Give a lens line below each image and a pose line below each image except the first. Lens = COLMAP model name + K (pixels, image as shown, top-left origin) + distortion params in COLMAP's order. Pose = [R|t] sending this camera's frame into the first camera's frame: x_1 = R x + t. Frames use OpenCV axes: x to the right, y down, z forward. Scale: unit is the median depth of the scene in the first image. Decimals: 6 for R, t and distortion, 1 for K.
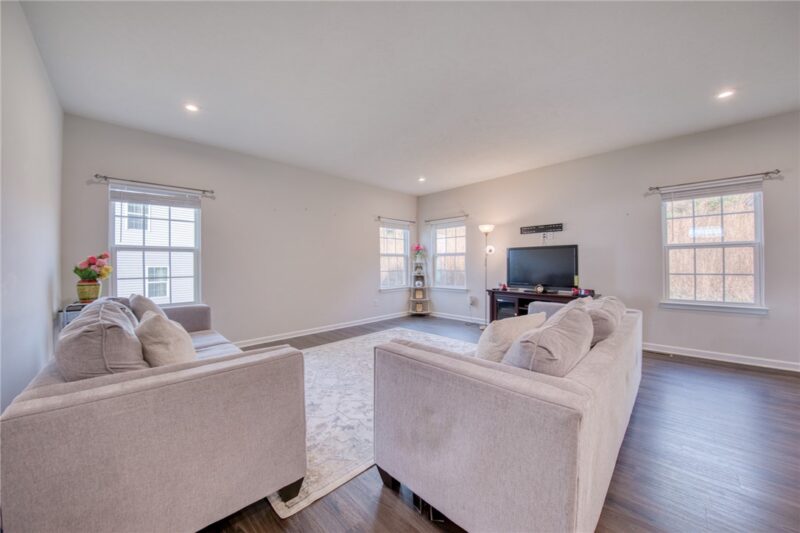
lens RADIAL K [[282.5, 0, 400.0], [0, 282.5, 266.5], [0, 0, 1]] dist [-0.030277, -0.000053]
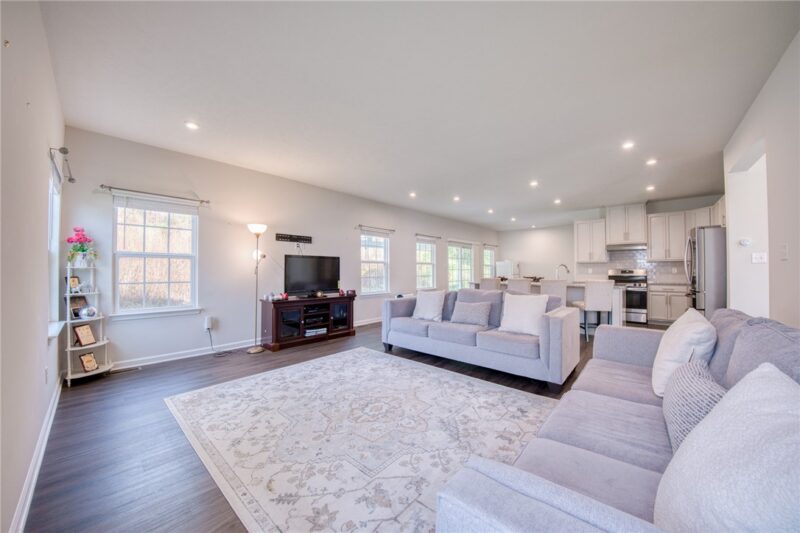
lens RADIAL K [[282.5, 0, 400.0], [0, 282.5, 266.5], [0, 0, 1]] dist [-0.030277, -0.000053]
pose [[-0.065818, 0.022743, 0.997572, -0.539739], [0.008348, 0.999718, -0.022241, -0.002568], [-0.997797, 0.006864, -0.065989, 0.639139]]
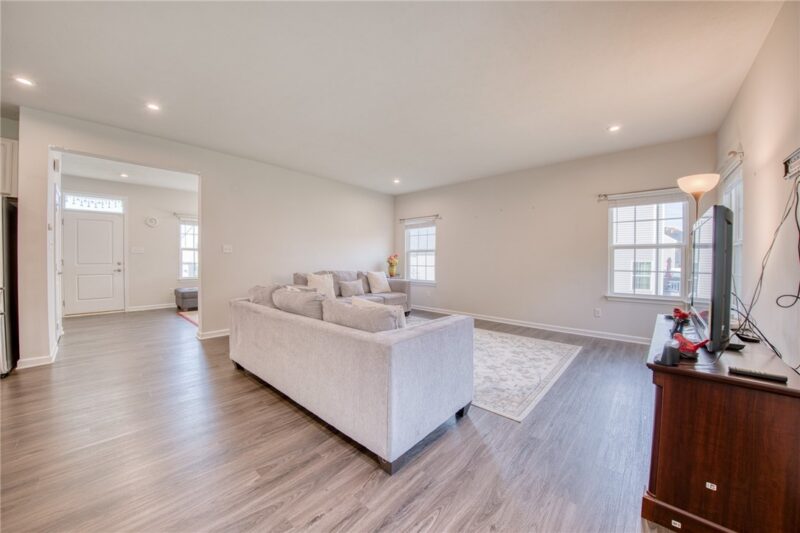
lens RADIAL K [[278.9, 0, 400.0], [0, 278.9, 266.5], [0, 0, 1]] dist [-0.029949, -0.000078]
pose [[0.061604, 0.034826, -0.997493, 0.714340], [-0.011304, 0.999351, 0.034193, -0.012544], [0.998037, 0.009170, 0.061958, 0.497696]]
